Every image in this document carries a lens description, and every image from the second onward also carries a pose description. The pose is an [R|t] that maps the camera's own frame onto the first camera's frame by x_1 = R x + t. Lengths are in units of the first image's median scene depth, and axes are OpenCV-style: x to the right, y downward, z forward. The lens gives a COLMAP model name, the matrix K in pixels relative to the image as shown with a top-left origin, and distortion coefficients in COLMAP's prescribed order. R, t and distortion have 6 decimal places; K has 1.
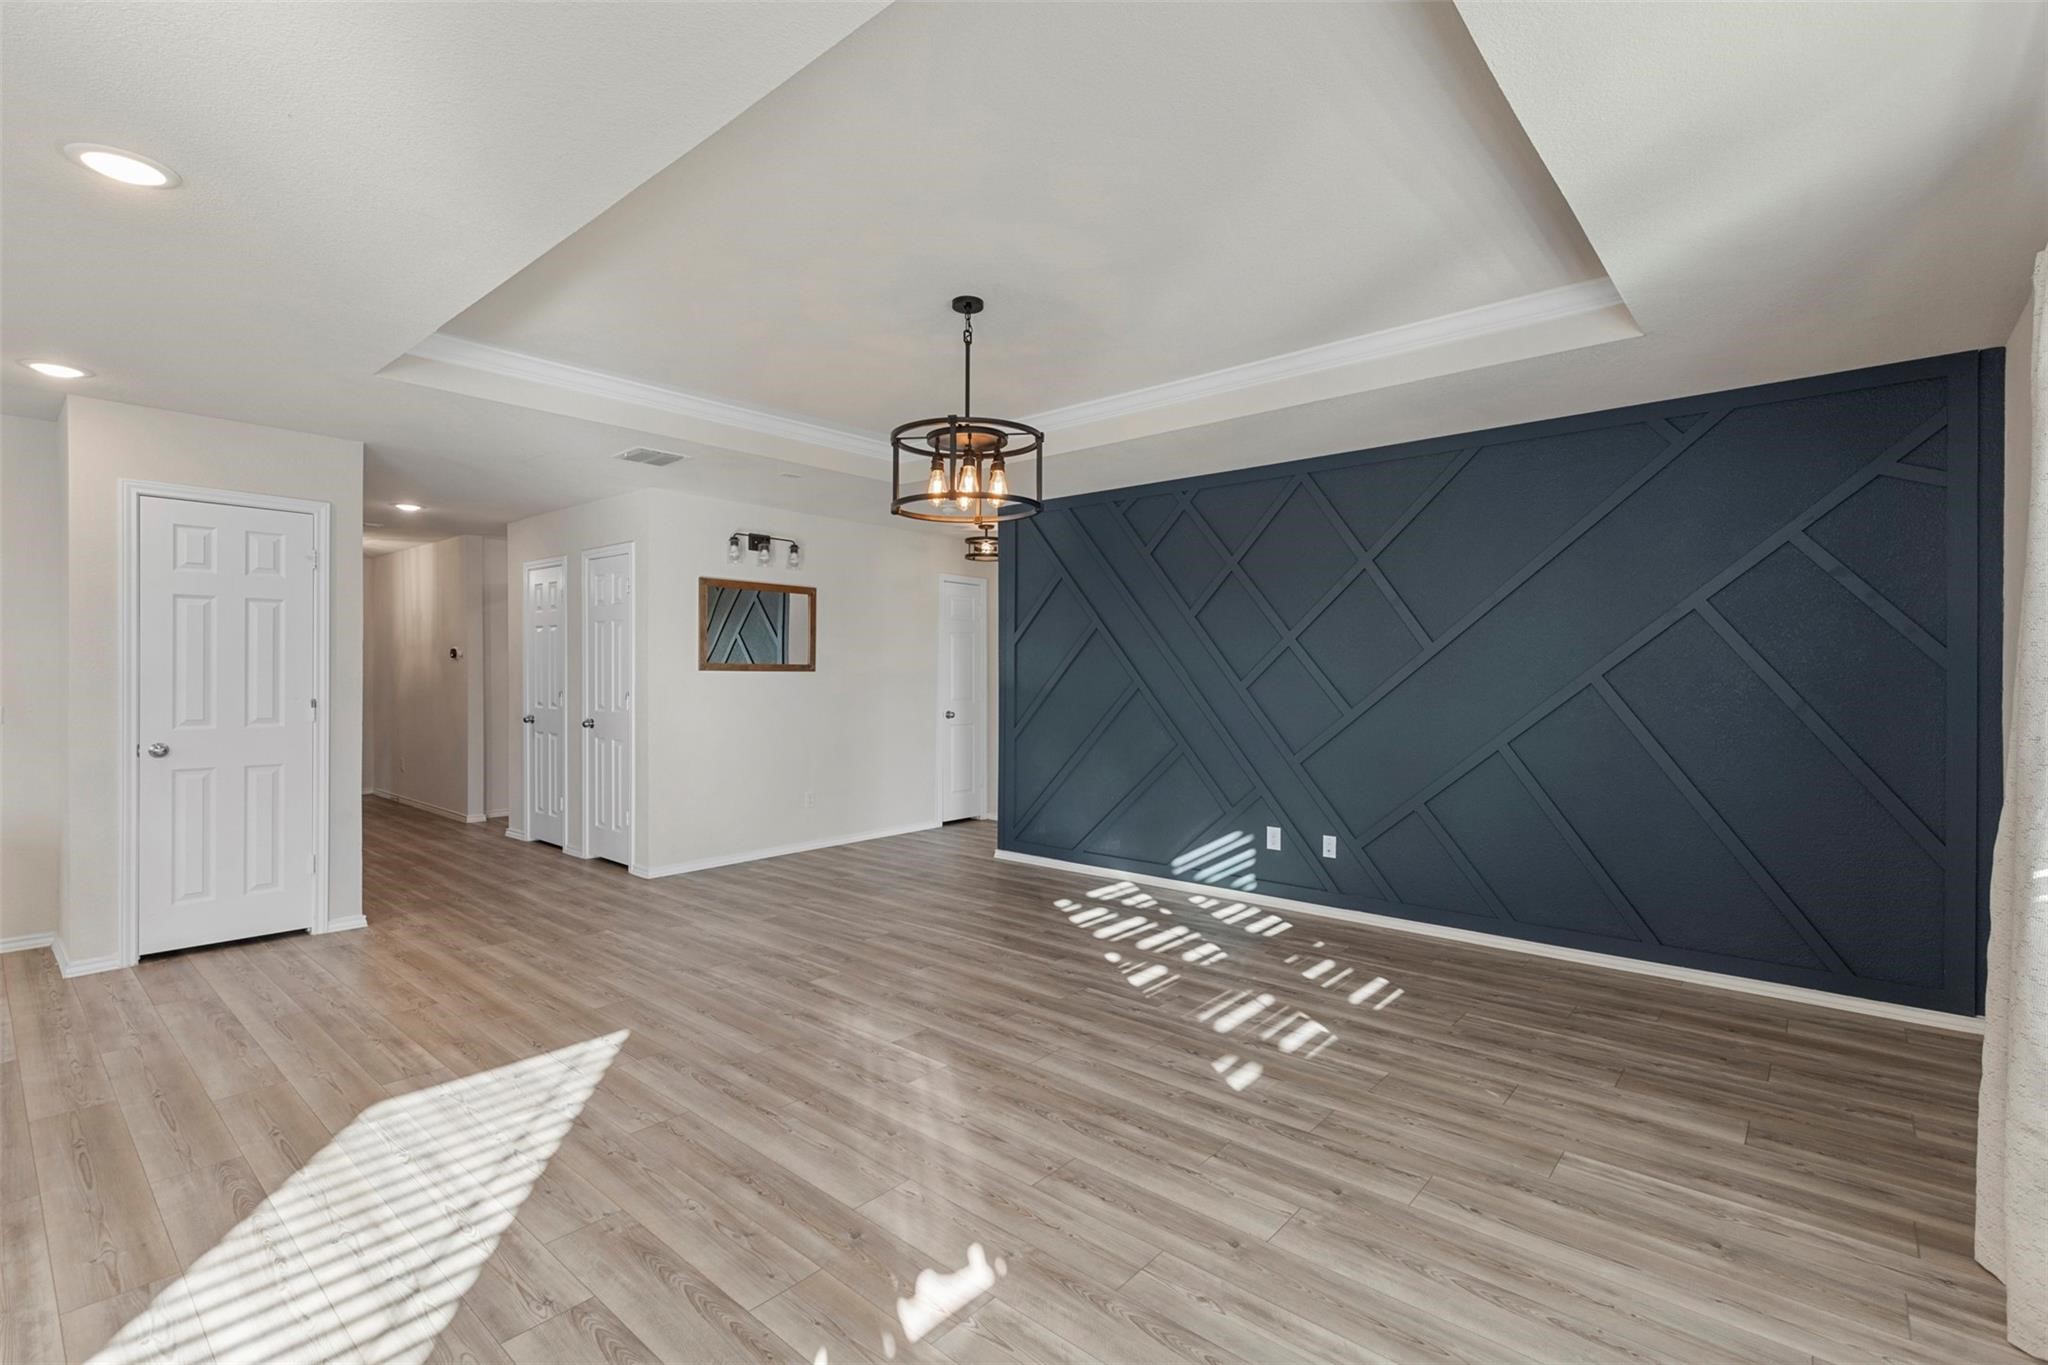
lens RADIAL K [[917.2, 0, 1029.1], [0, 917.2, 688.9], [0, 0, 1]] dist [0.000770, -0.000677]
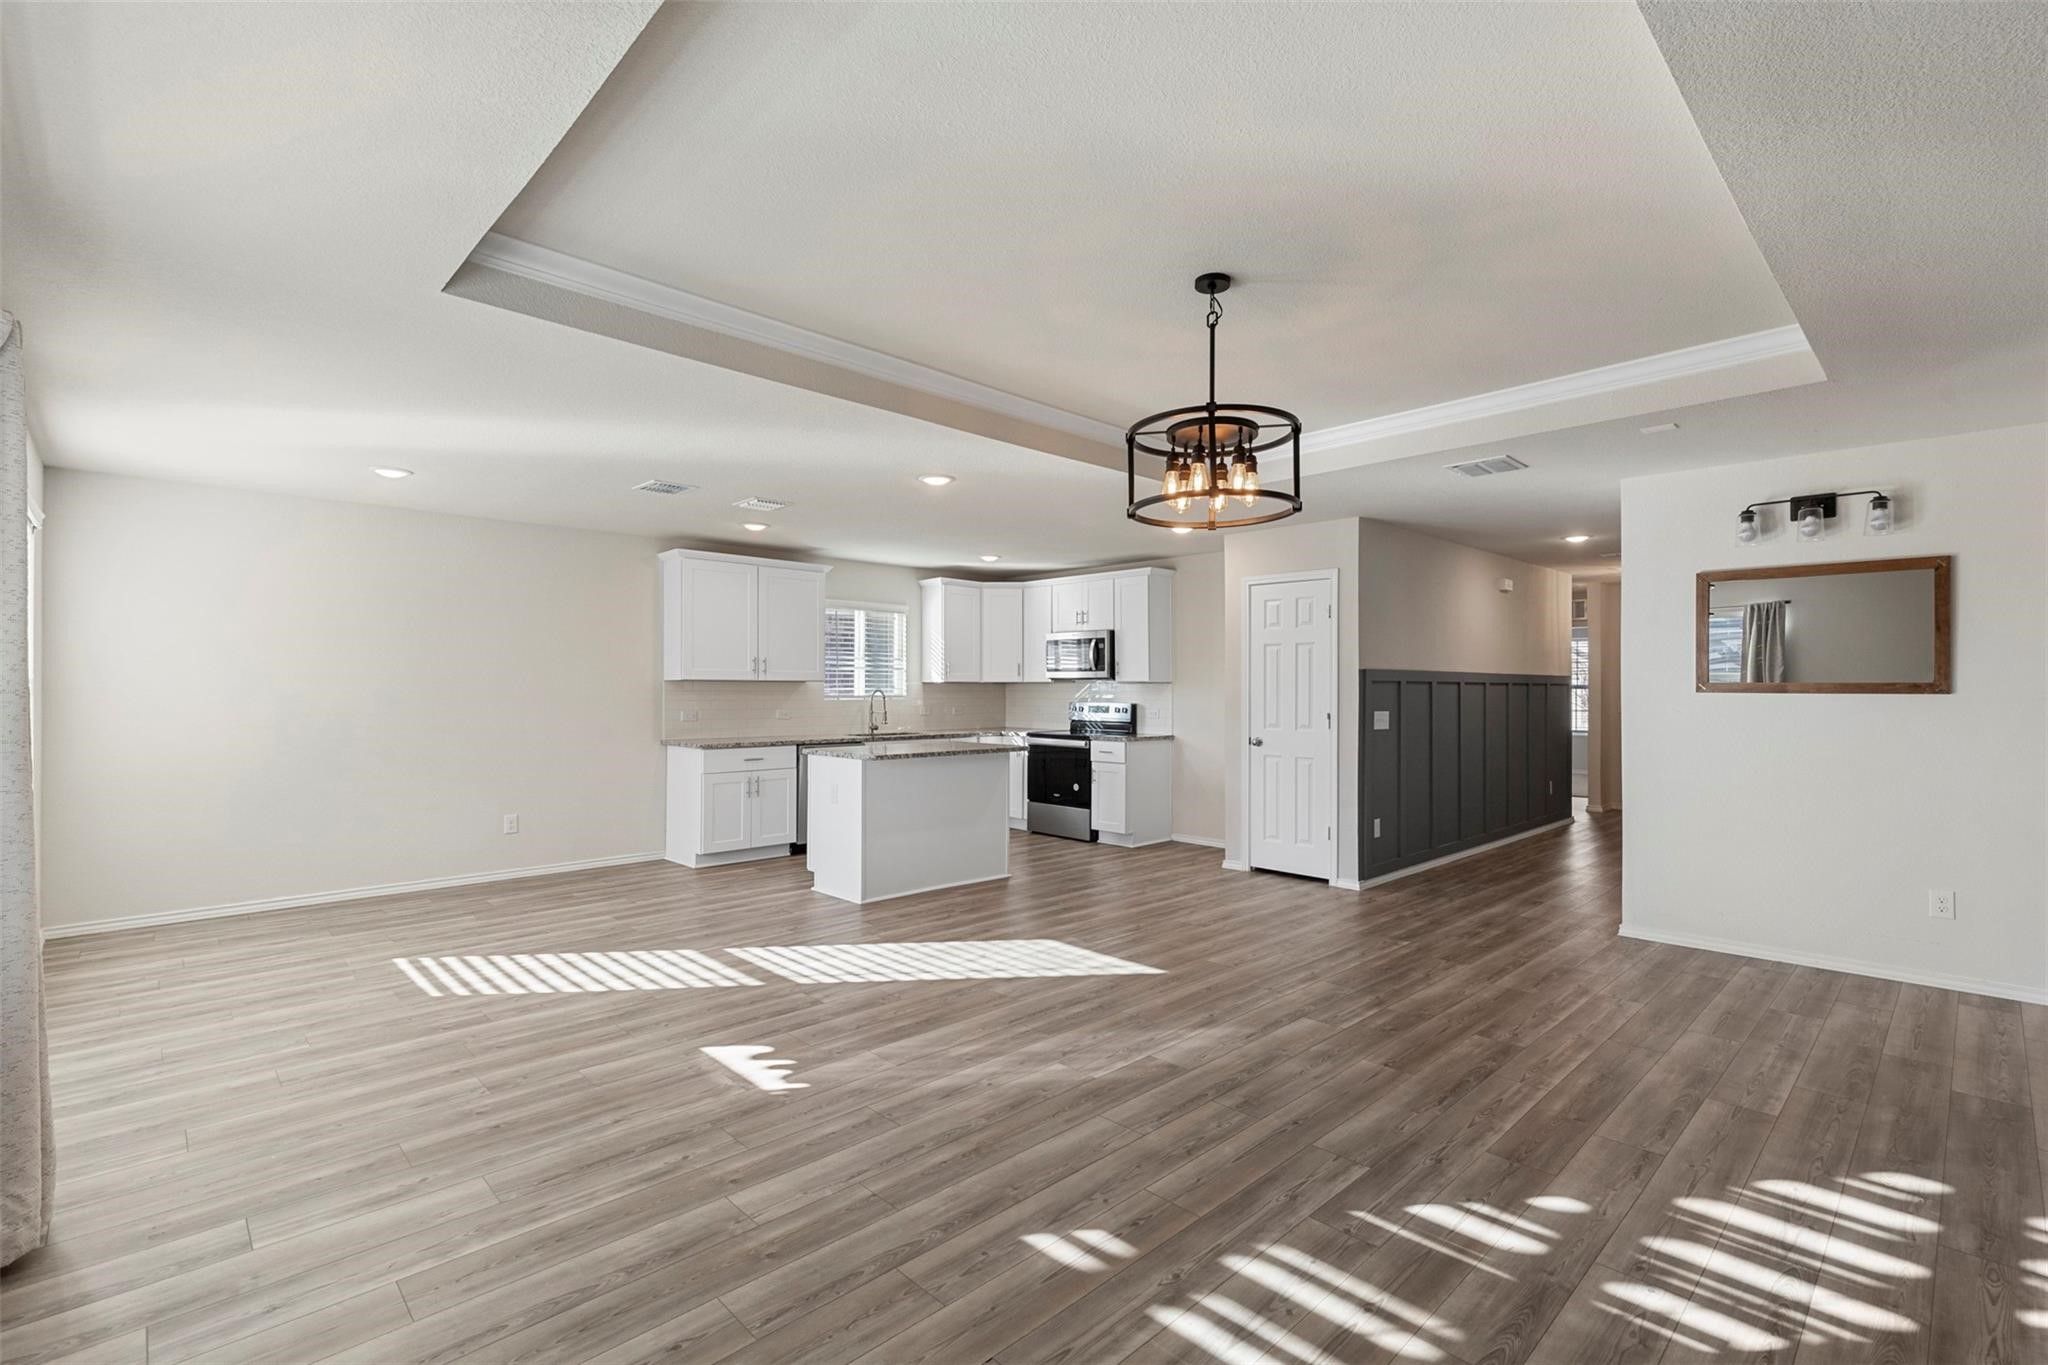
lens RADIAL K [[917.2, 0, 1036.1], [0, 917.2, 695.3], [0, 0, 1]] dist [0.000770, -0.000677]
pose [[-0.082350, 0.000802, -0.996603, 0.731078], [-0.022683, 0.999739, 0.002679, -0.011073], [0.996345, 0.022827, -0.082310, 0.790733]]
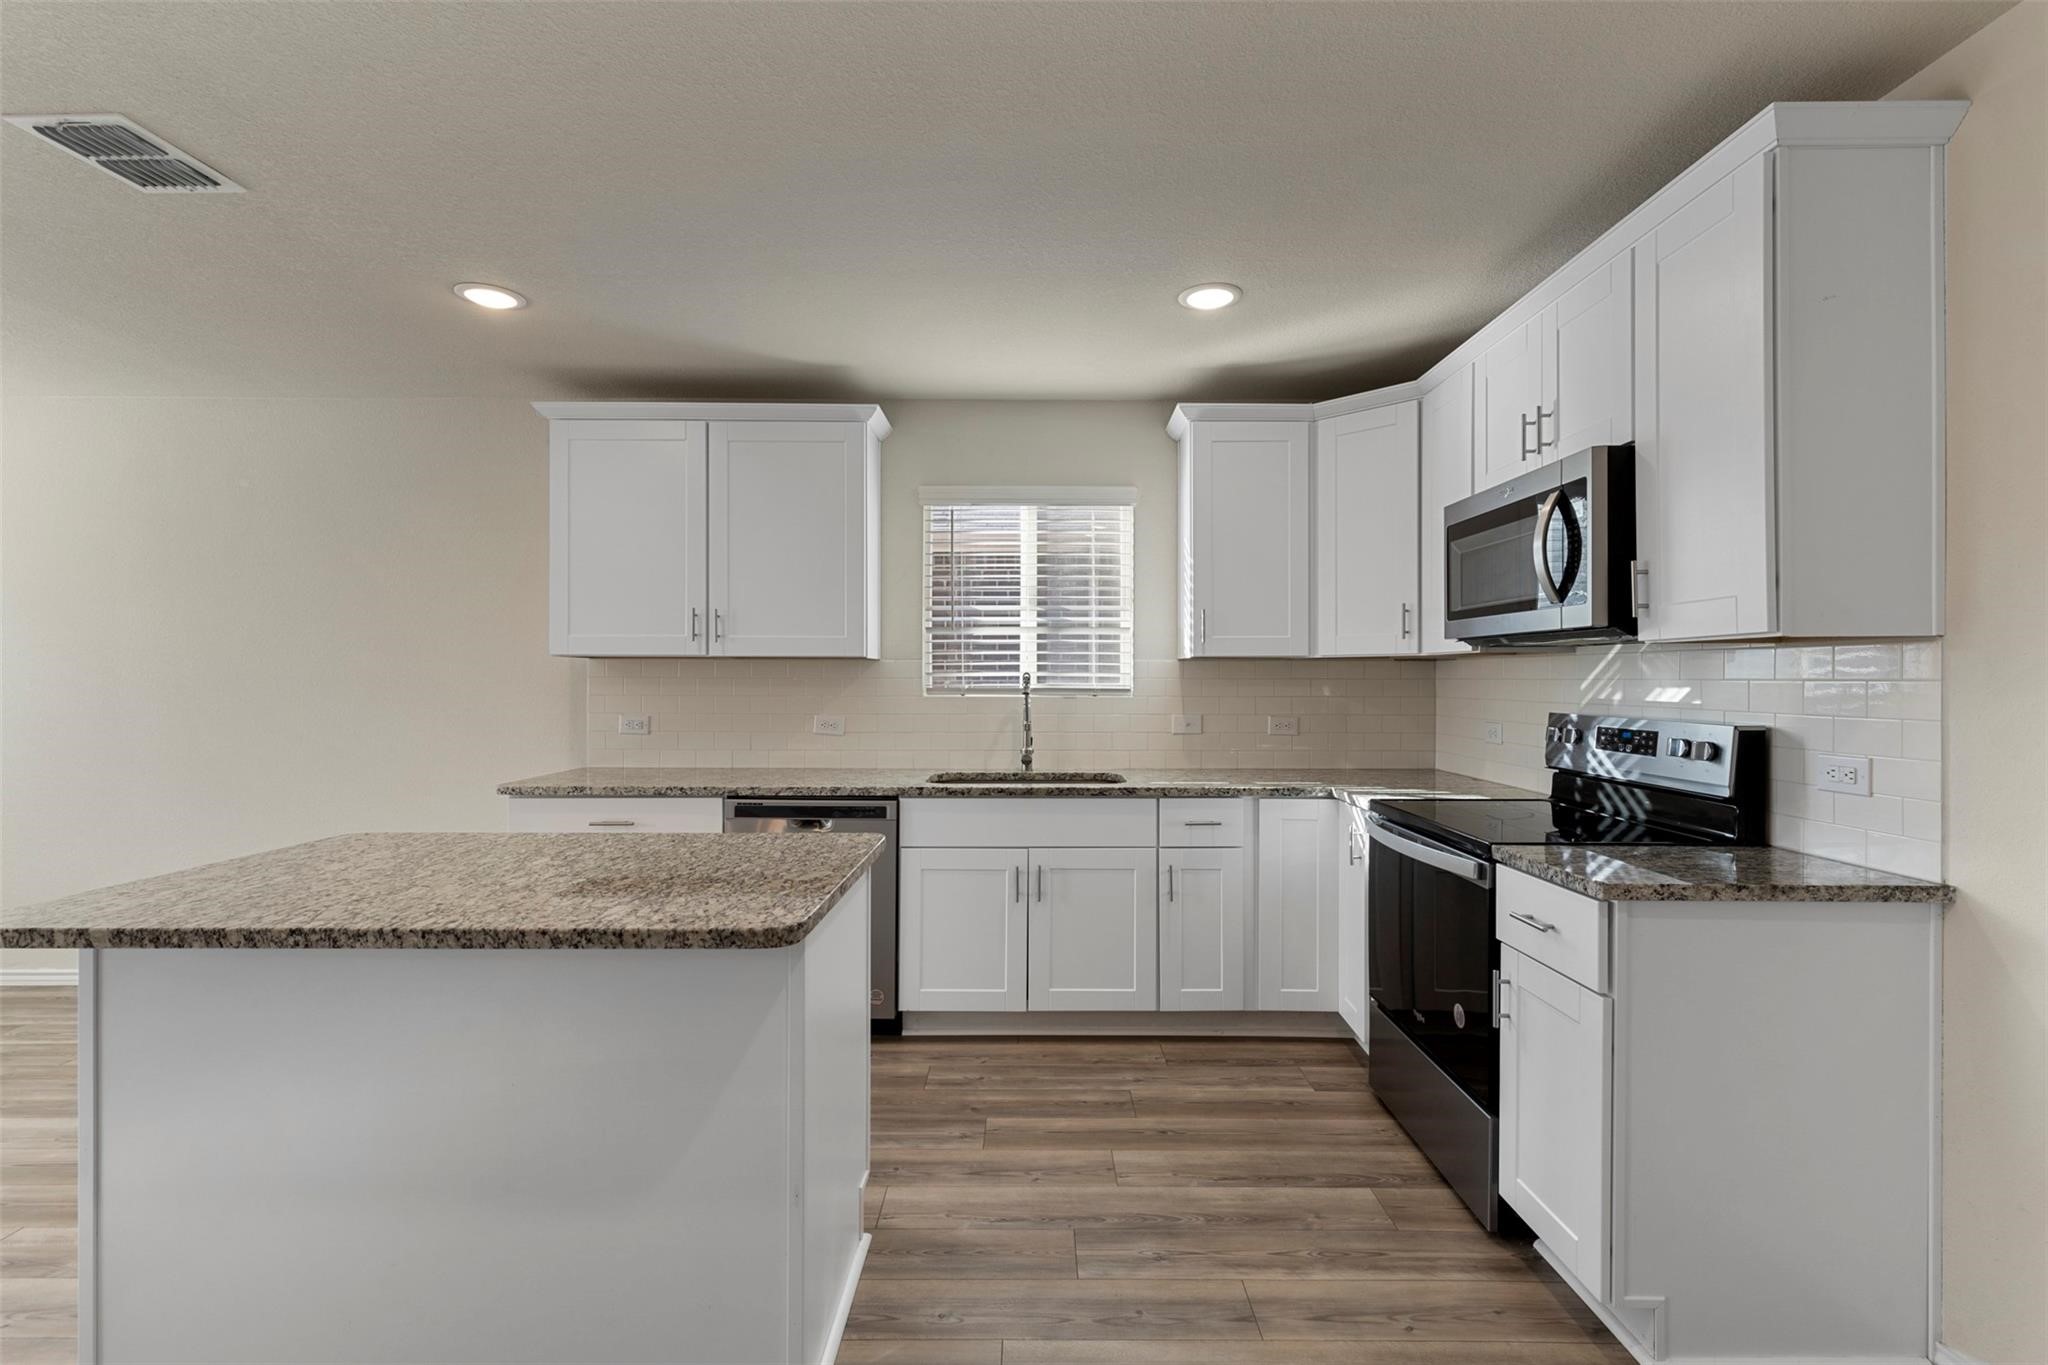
lens RADIAL K [[917.2, 0, 1021.7], [0, 917.2, 671.7], [0, 0, 1]] dist [0.000770, -0.000677]
pose [[-0.750489, -0.009876, -0.660809, -0.729331], [-0.018403, 0.999813, 0.005958, -0.019360], [0.660627, 0.016632, -0.750530, 0.964235]]
